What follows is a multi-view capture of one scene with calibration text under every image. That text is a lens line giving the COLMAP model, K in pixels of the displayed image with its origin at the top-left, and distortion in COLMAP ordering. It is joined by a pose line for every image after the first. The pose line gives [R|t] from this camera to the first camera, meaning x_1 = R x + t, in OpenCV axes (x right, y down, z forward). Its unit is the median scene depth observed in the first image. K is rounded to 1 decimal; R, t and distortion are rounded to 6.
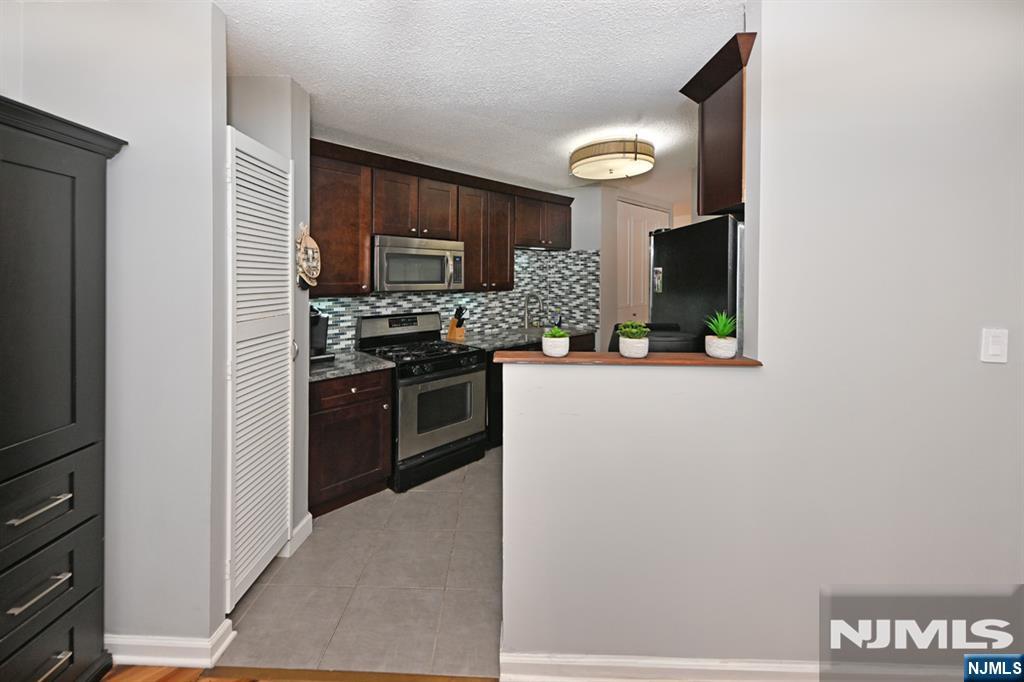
lens RADIAL K [[373.7, 0, 506.1], [0, 373.7, 282.5], [0, 0, 1]] dist [0.008671, -0.000913]
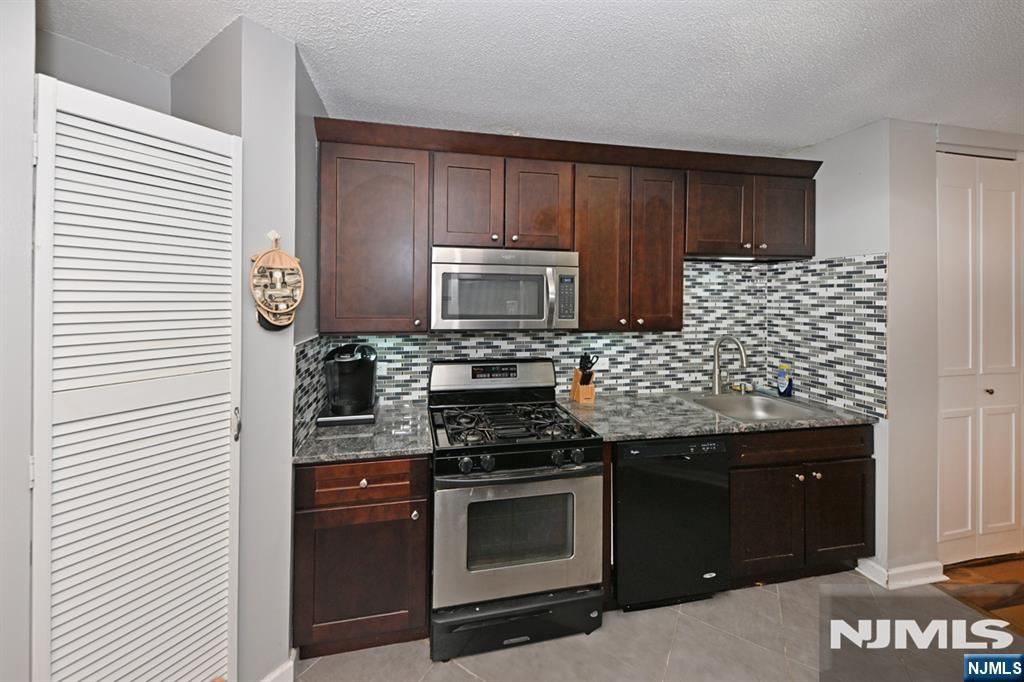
lens RADIAL K [[373.7, 0, 515.3], [0, 373.7, 294.8], [0, 0, 1]] dist [0.008671, -0.000913]
pose [[0.852054, 0.004262, -0.523437, 0.117161], [-0.014777, 0.999764, -0.015915, -0.025570], [0.523245, 0.021295, 0.851916, 0.408464]]
